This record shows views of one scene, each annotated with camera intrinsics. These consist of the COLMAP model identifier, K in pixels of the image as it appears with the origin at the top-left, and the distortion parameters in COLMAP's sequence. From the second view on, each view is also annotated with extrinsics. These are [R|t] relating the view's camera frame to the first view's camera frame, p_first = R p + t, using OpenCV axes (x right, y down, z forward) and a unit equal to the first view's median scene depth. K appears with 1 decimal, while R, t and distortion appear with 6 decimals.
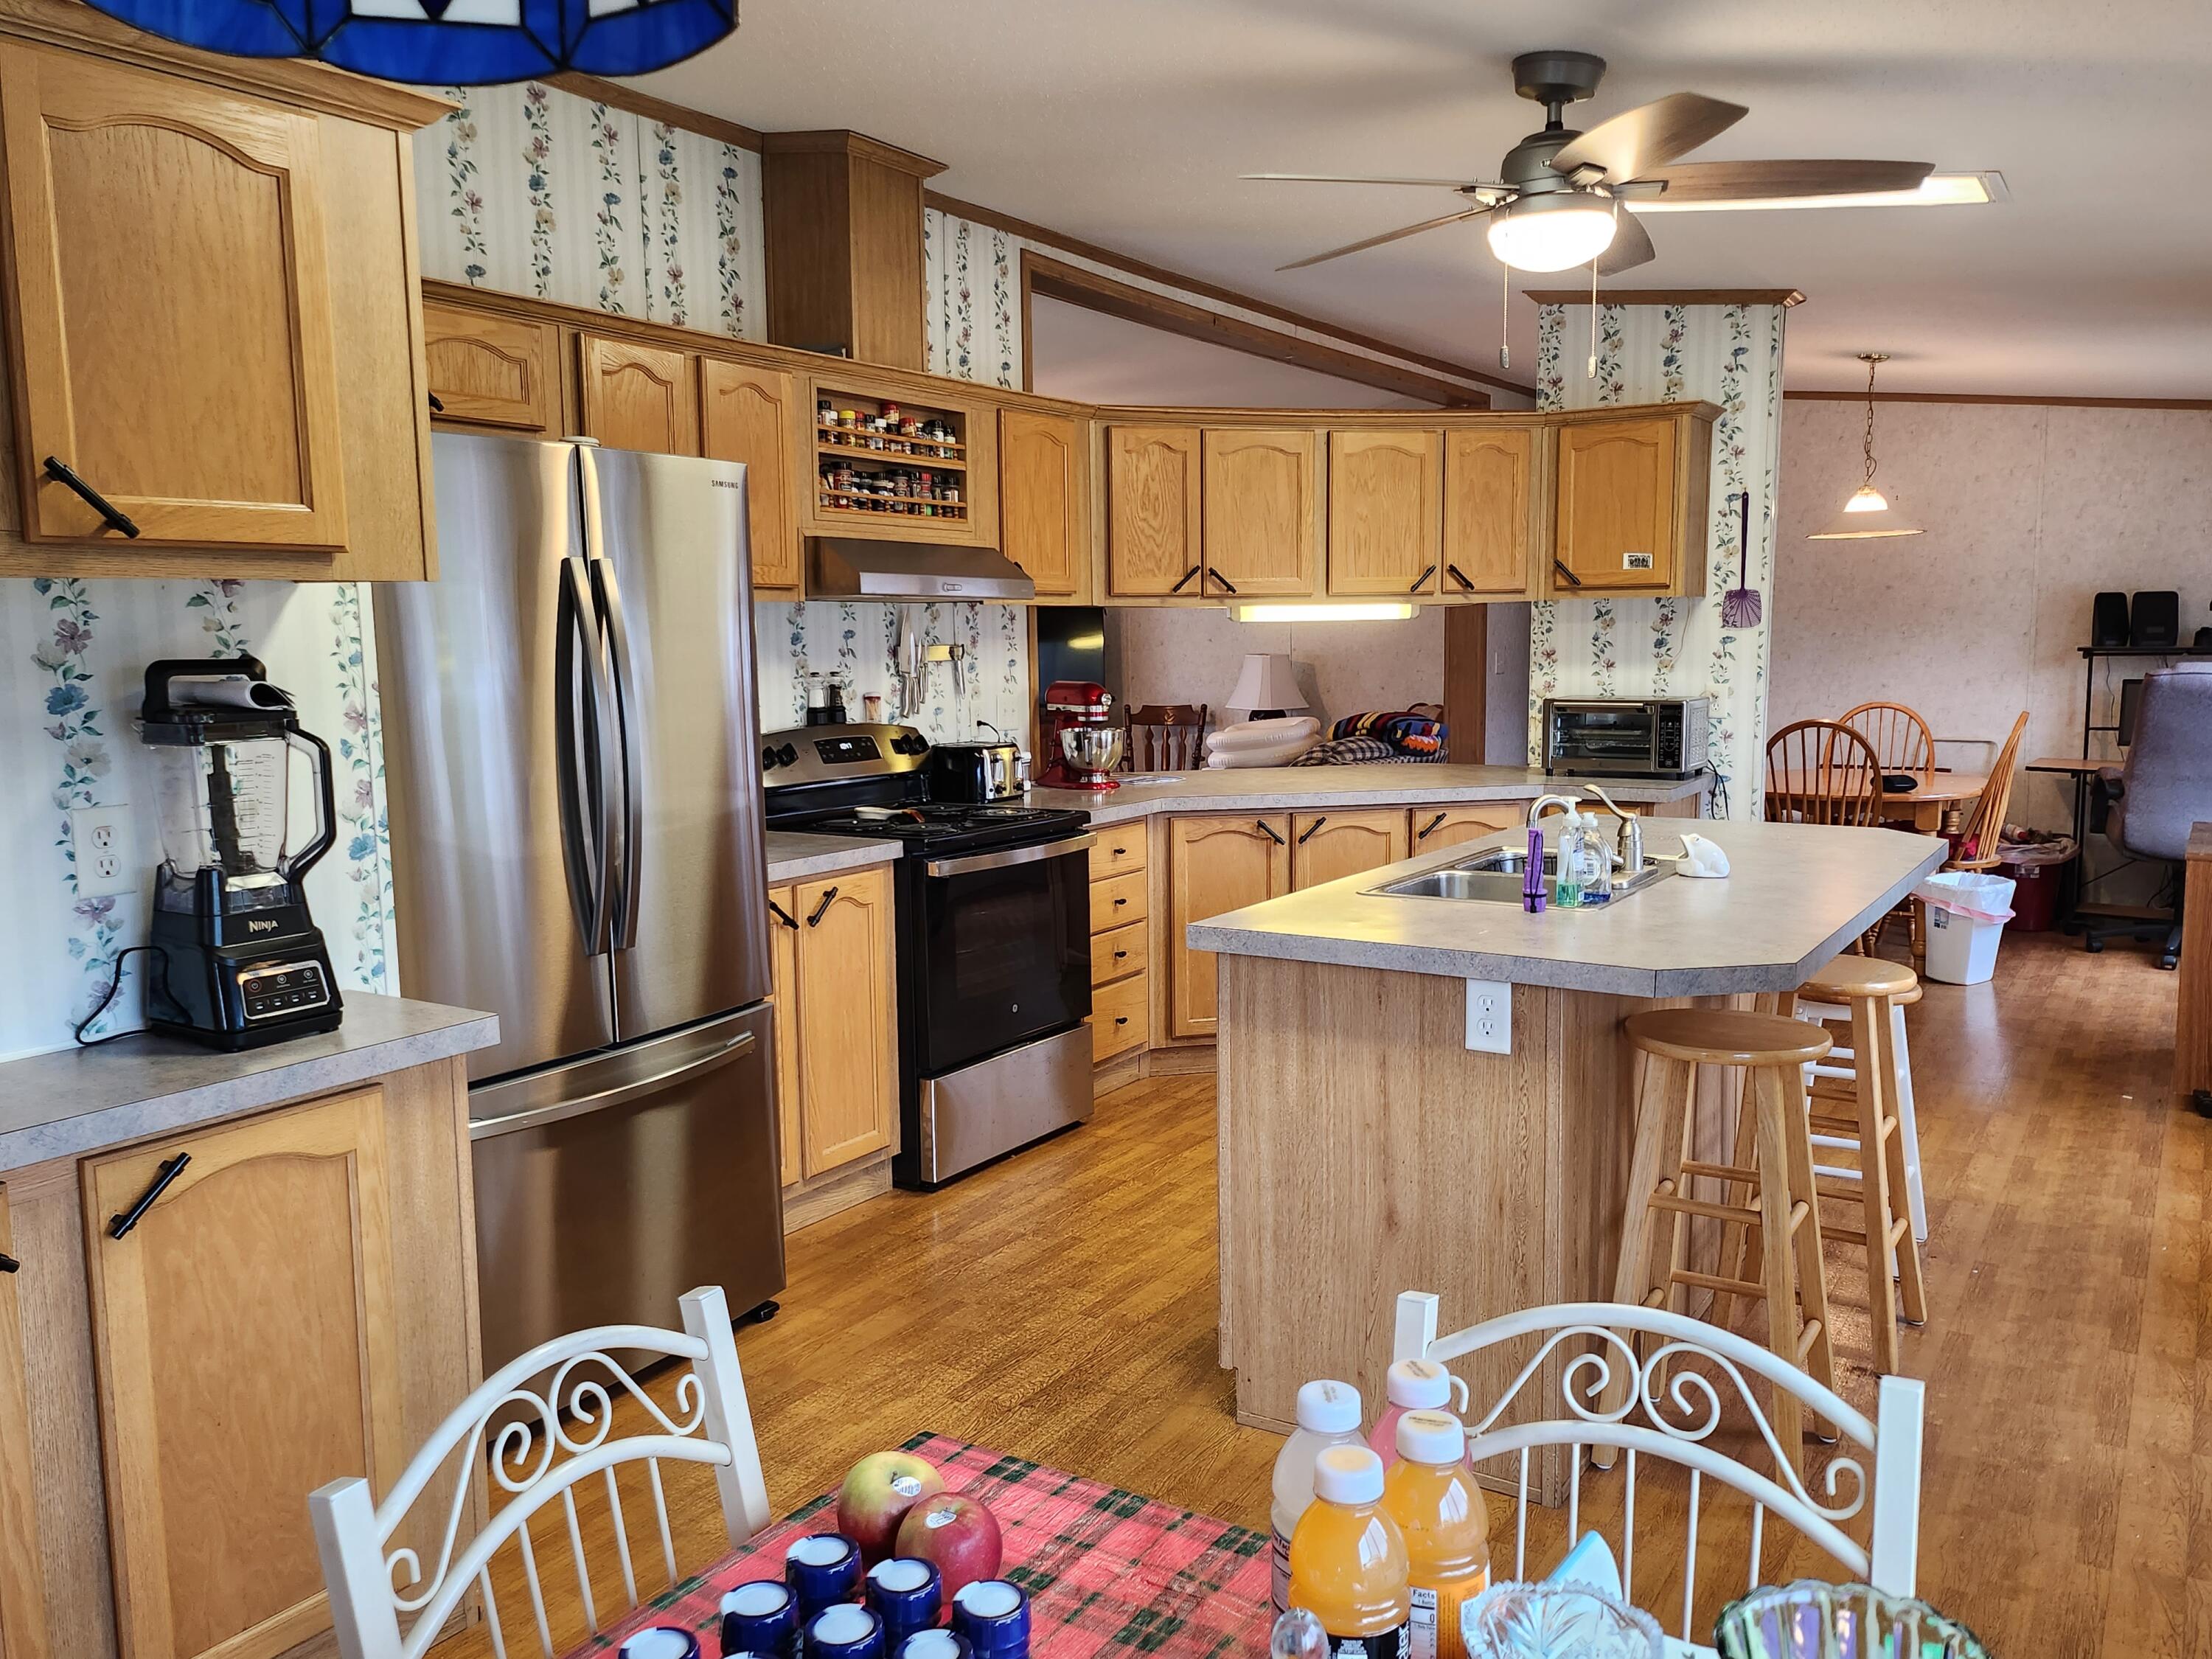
lens RADIAL K [[1762.7, 0, 1105.7], [0, 1762.7, 870.4], [0, 0, 1]] dist [0.083122, -0.089393]
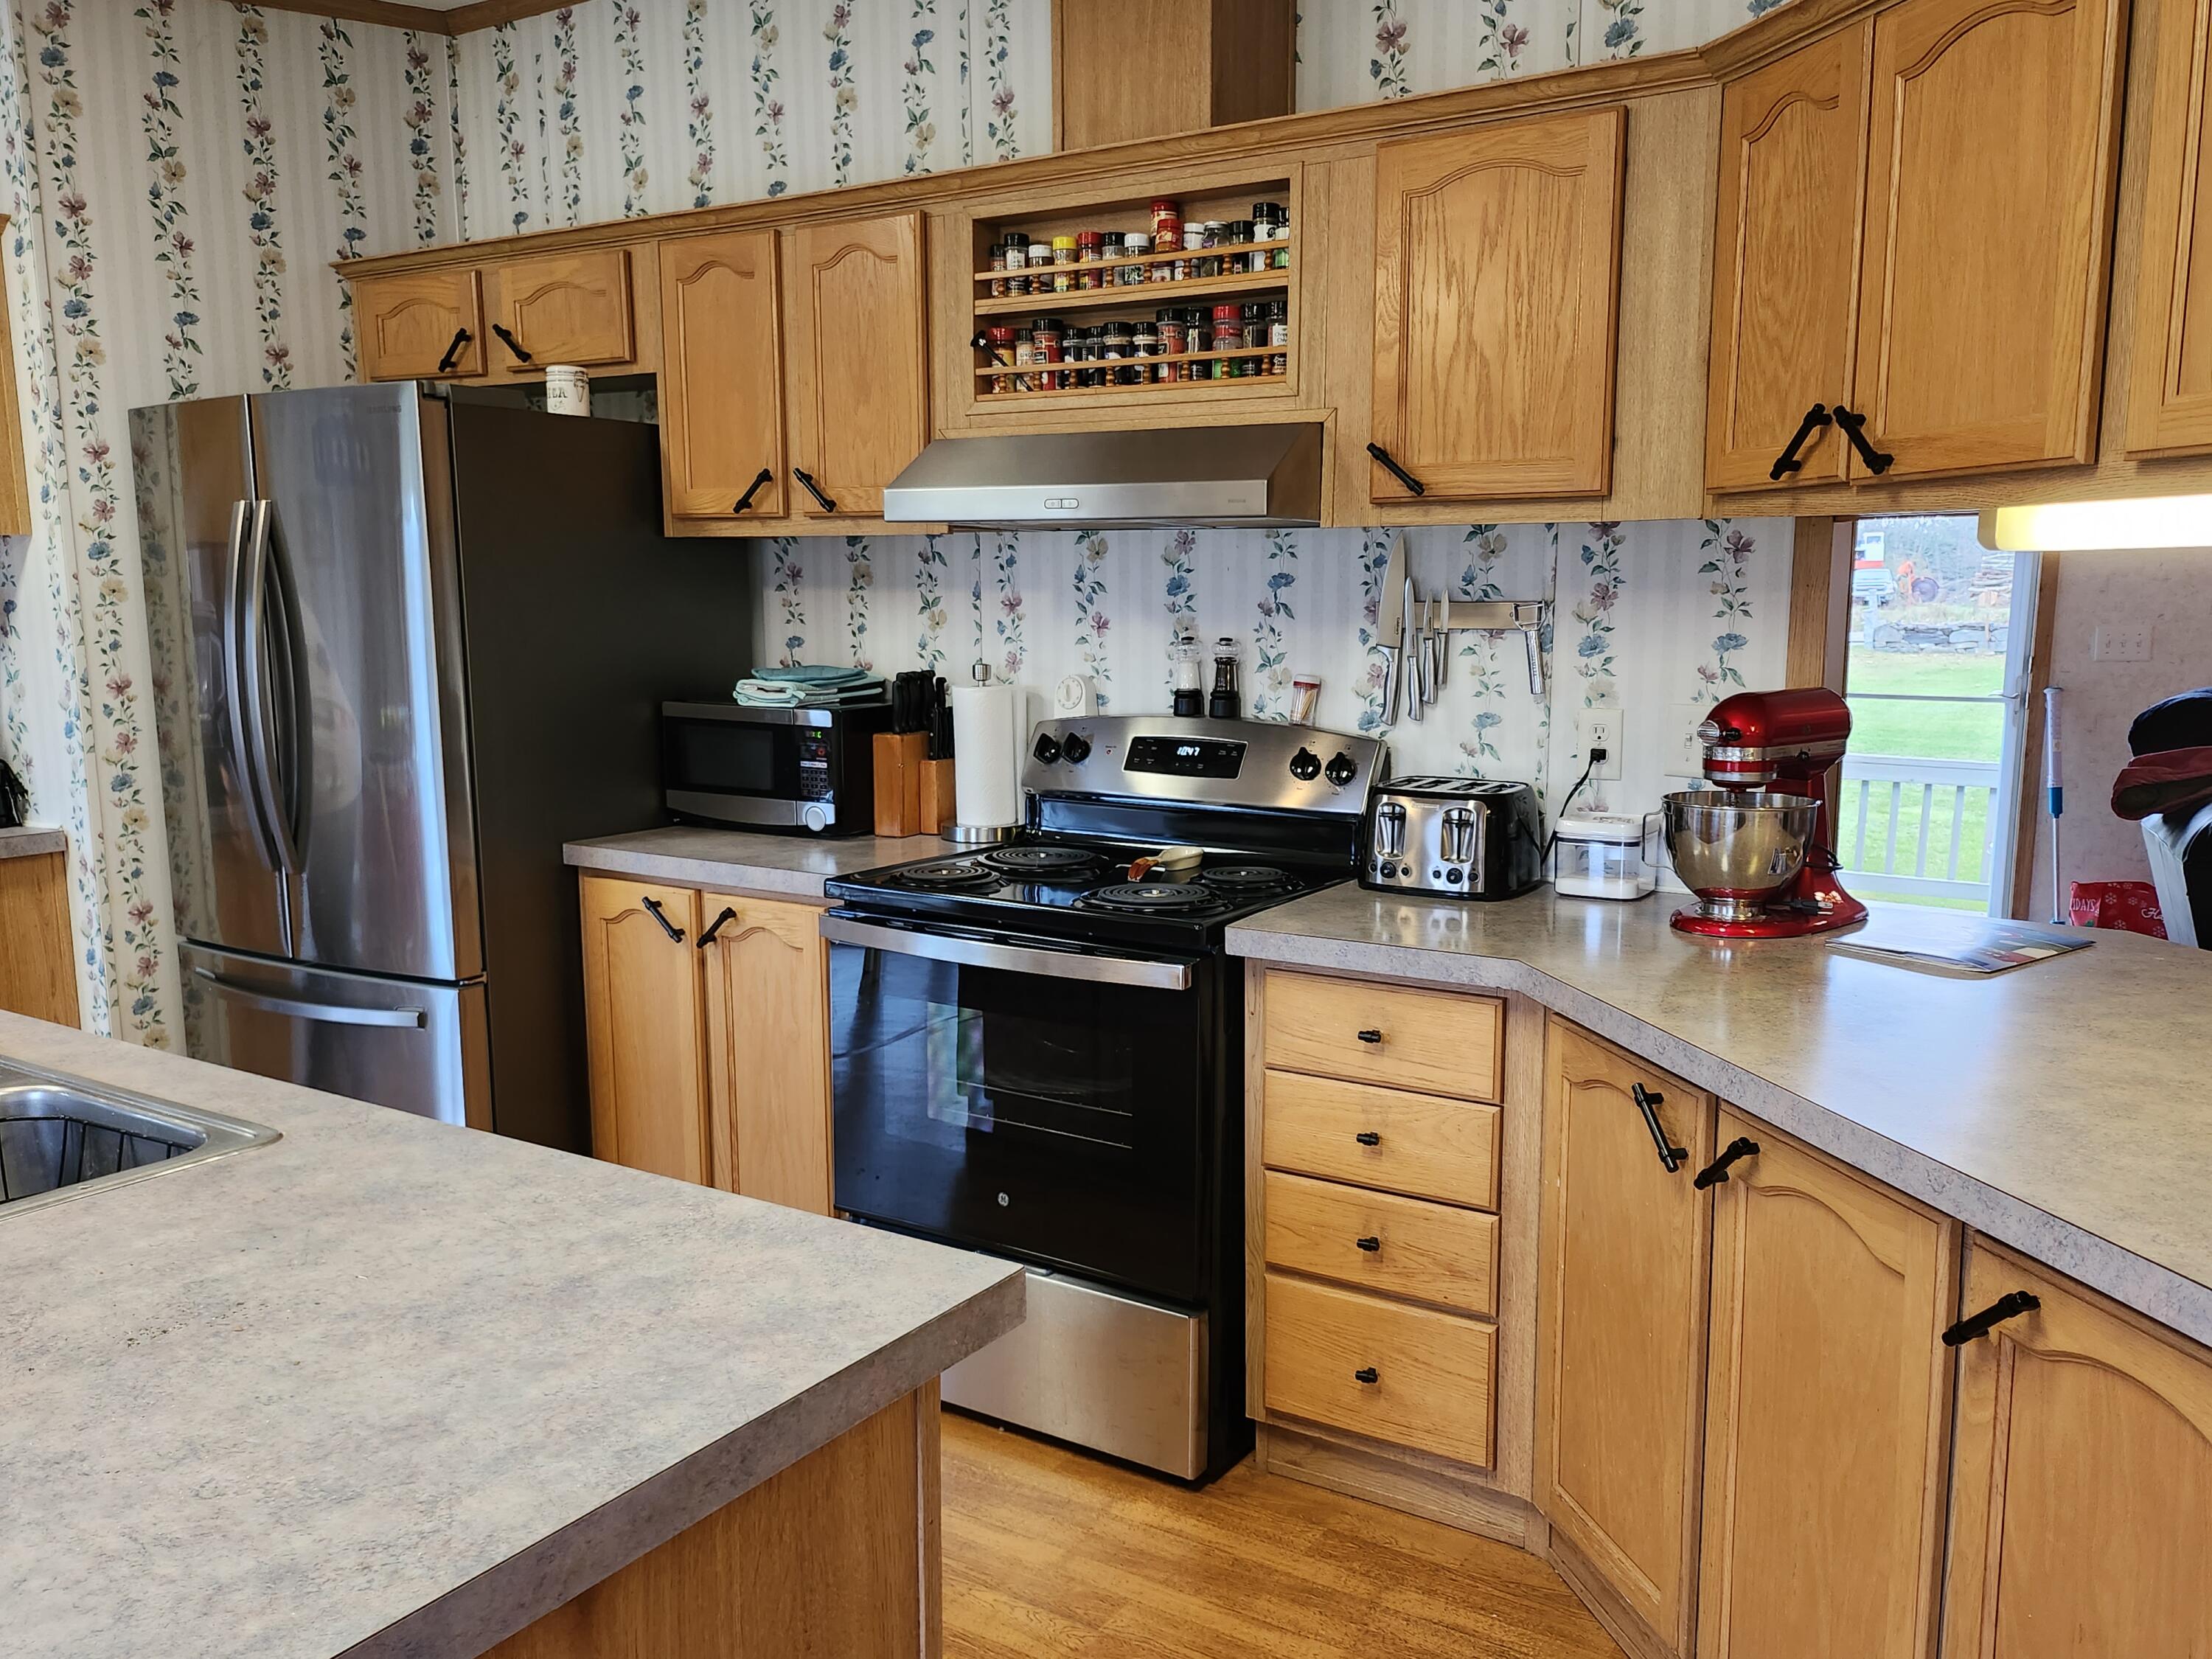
lens RADIAL K [[1762.7, 0, 1105.7], [0, 1762.7, 870.4], [0, 0, 1]] dist [0.083122, -0.089393]
pose [[-0.015635, 0.171932, -0.984985, 0.514387], [-0.135481, 0.975656, 0.172455, -0.138419], [0.990657, 0.136143, 0.008039, 0.987420]]
